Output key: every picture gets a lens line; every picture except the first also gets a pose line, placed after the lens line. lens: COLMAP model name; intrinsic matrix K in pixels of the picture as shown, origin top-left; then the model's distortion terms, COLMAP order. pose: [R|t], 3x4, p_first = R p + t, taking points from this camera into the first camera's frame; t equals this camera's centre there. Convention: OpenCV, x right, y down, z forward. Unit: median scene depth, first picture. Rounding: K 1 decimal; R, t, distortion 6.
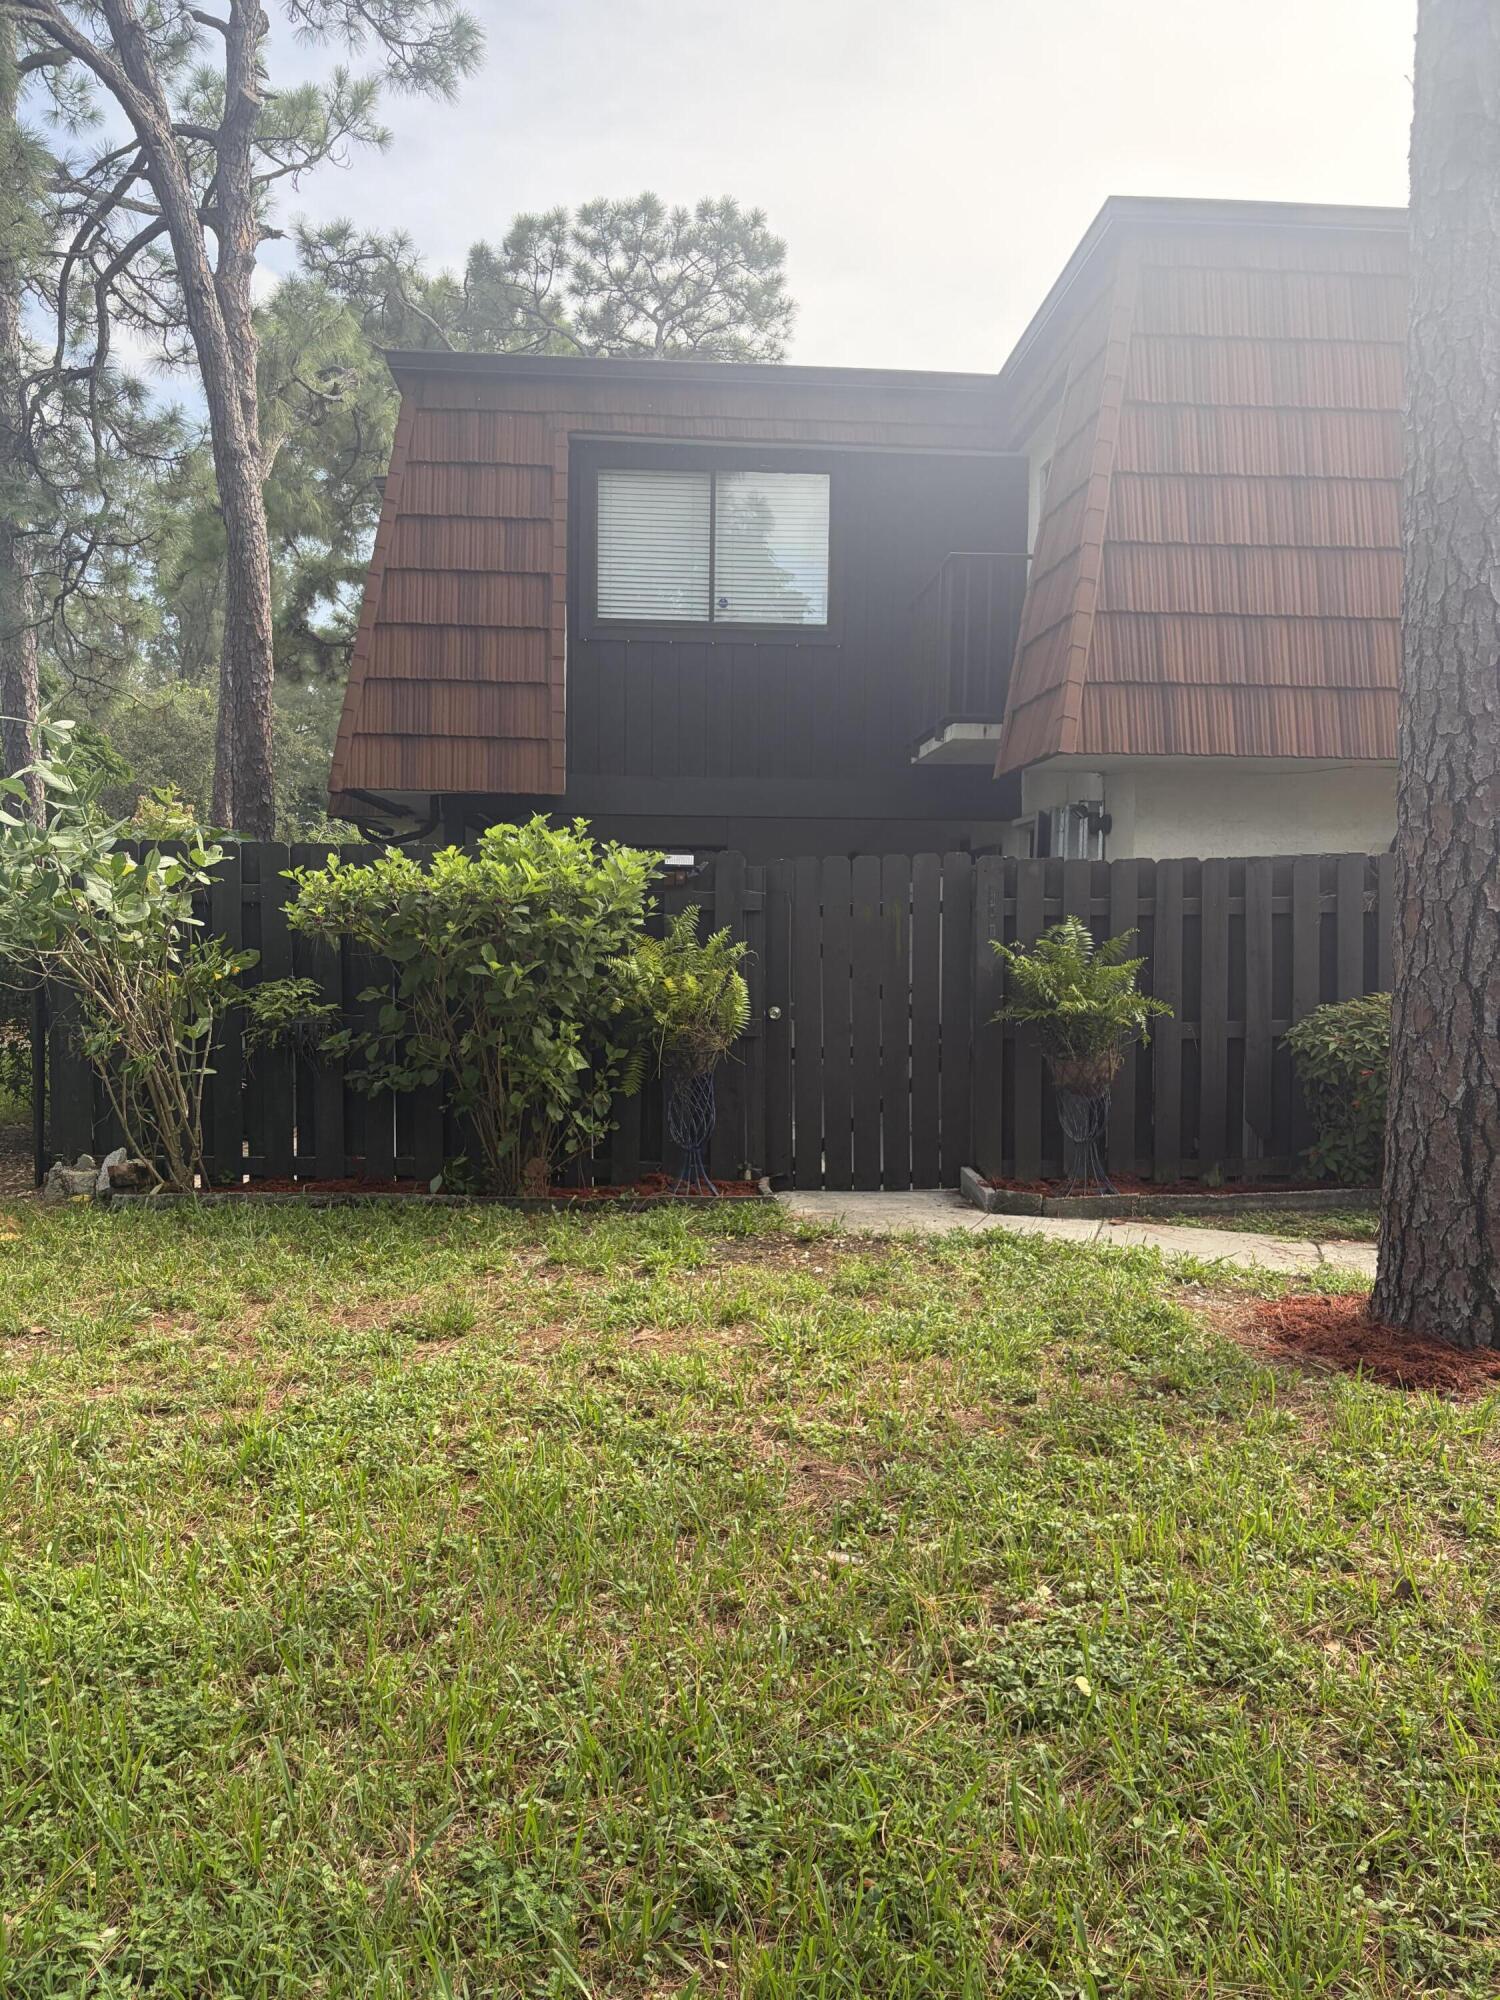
lens RADIAL K [[1518.6, 0, 757.3], [0, 1518.6, 1014.9], [0, 0, 1]] dist [0.044101, -0.047204]
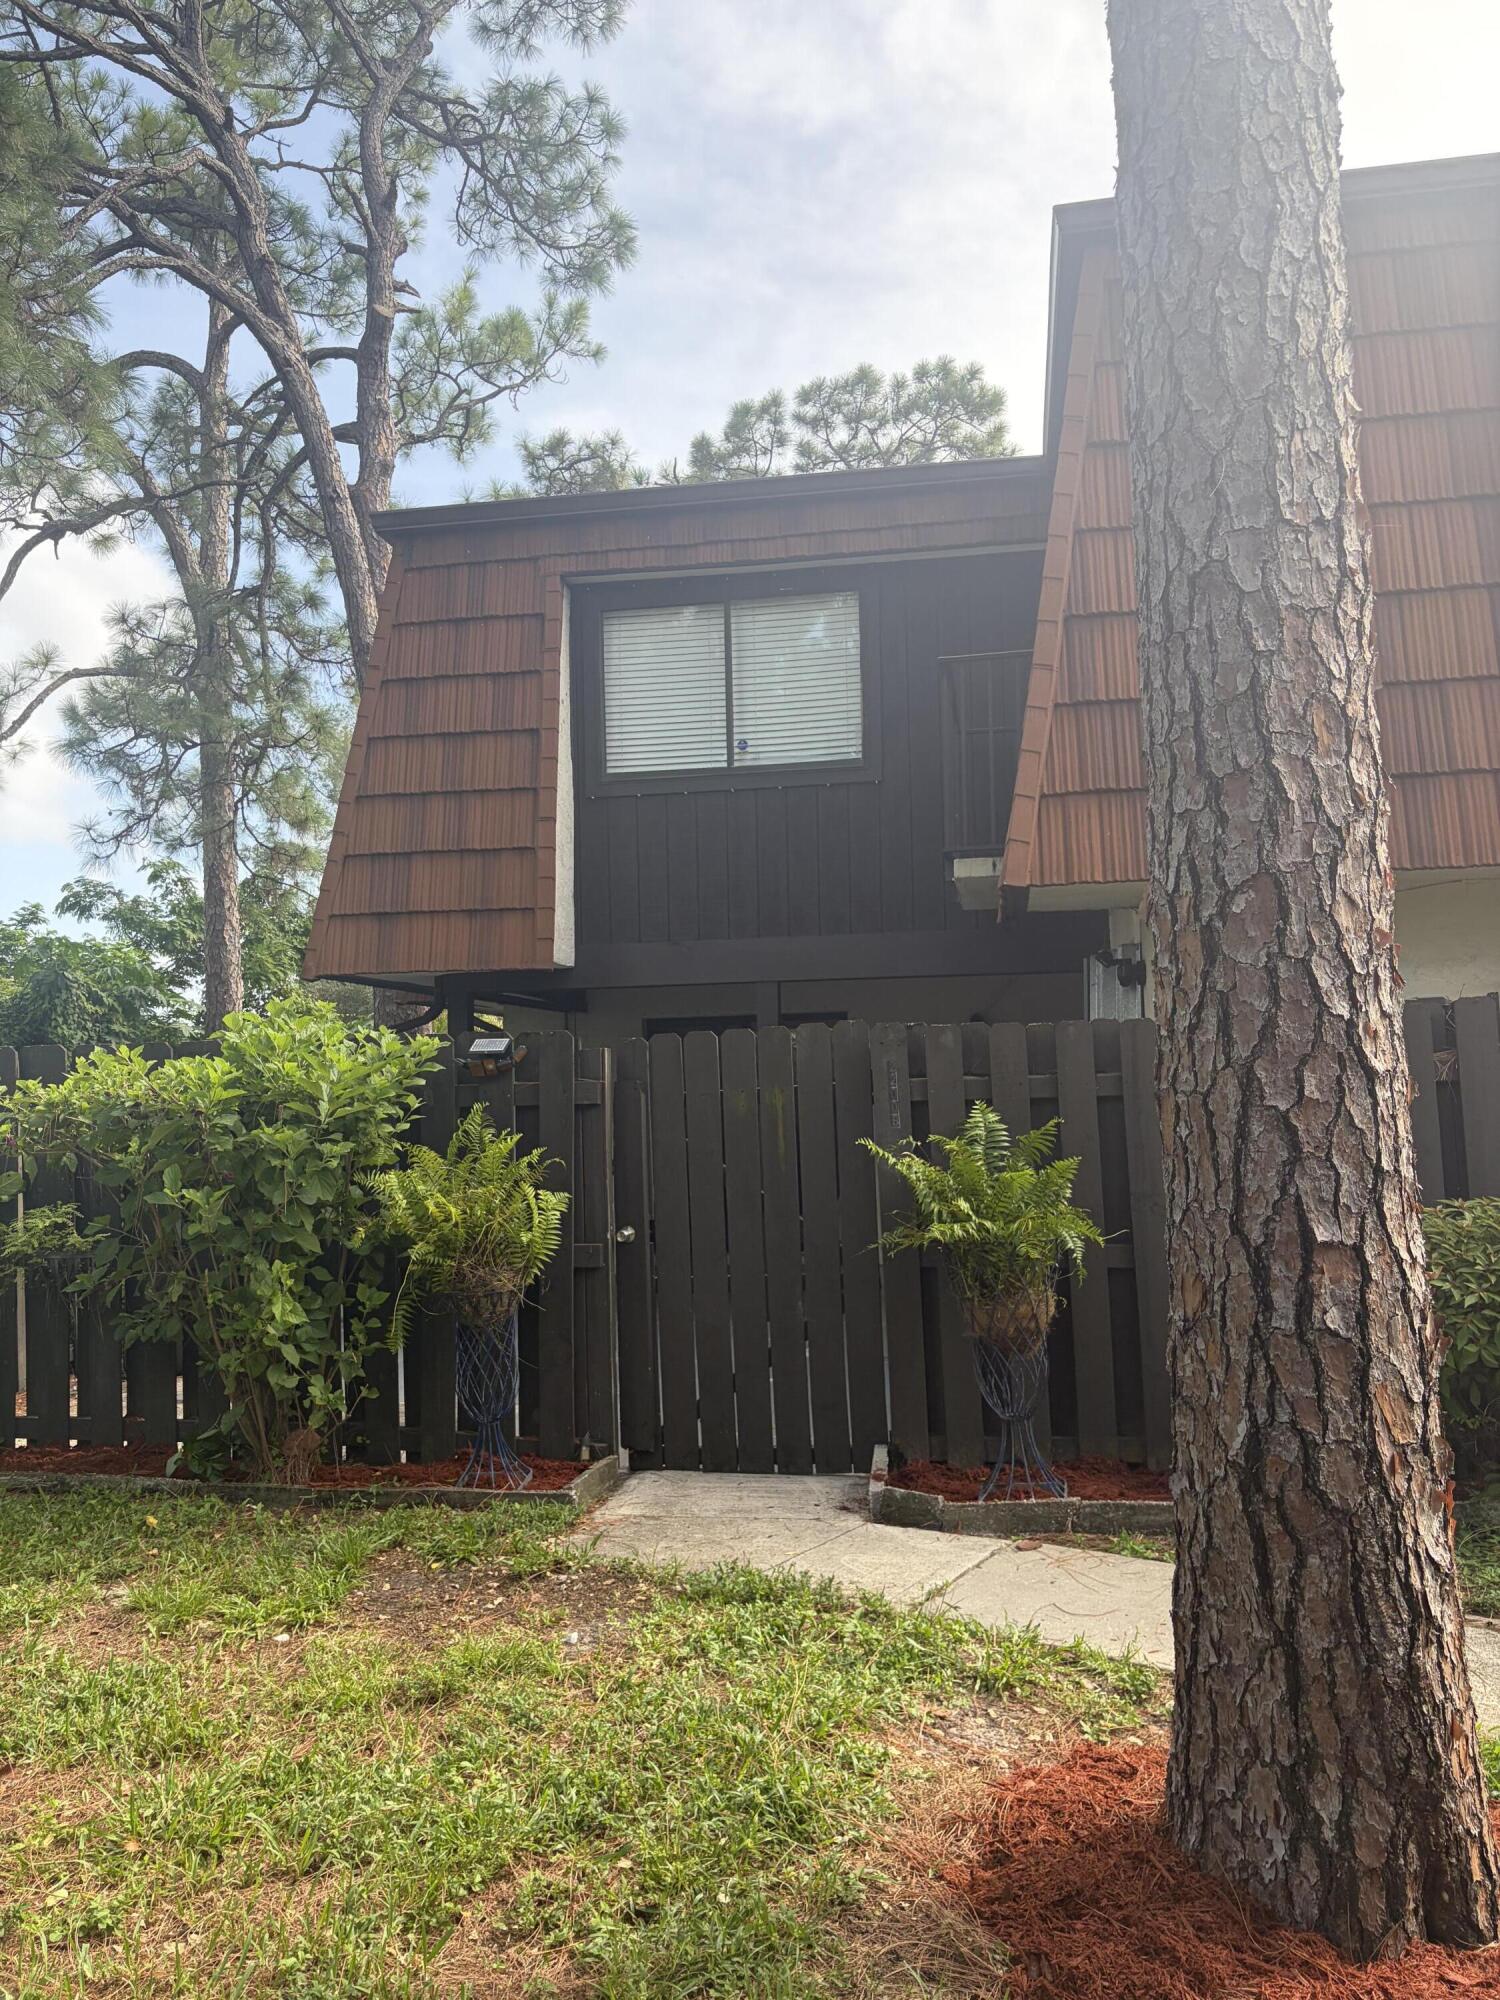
lens RADIAL K [[1518.6, 0, 745.8], [0, 1518.6, 997.8], [0, 0, 1]] dist [0.044101, -0.047204]
pose [[0.969705, -0.046067, -0.239895, 0.137208], [0.017132, 0.992464, -0.121332, -0.013910], [0.243676, 0.113546, 0.963187, 0.128383]]
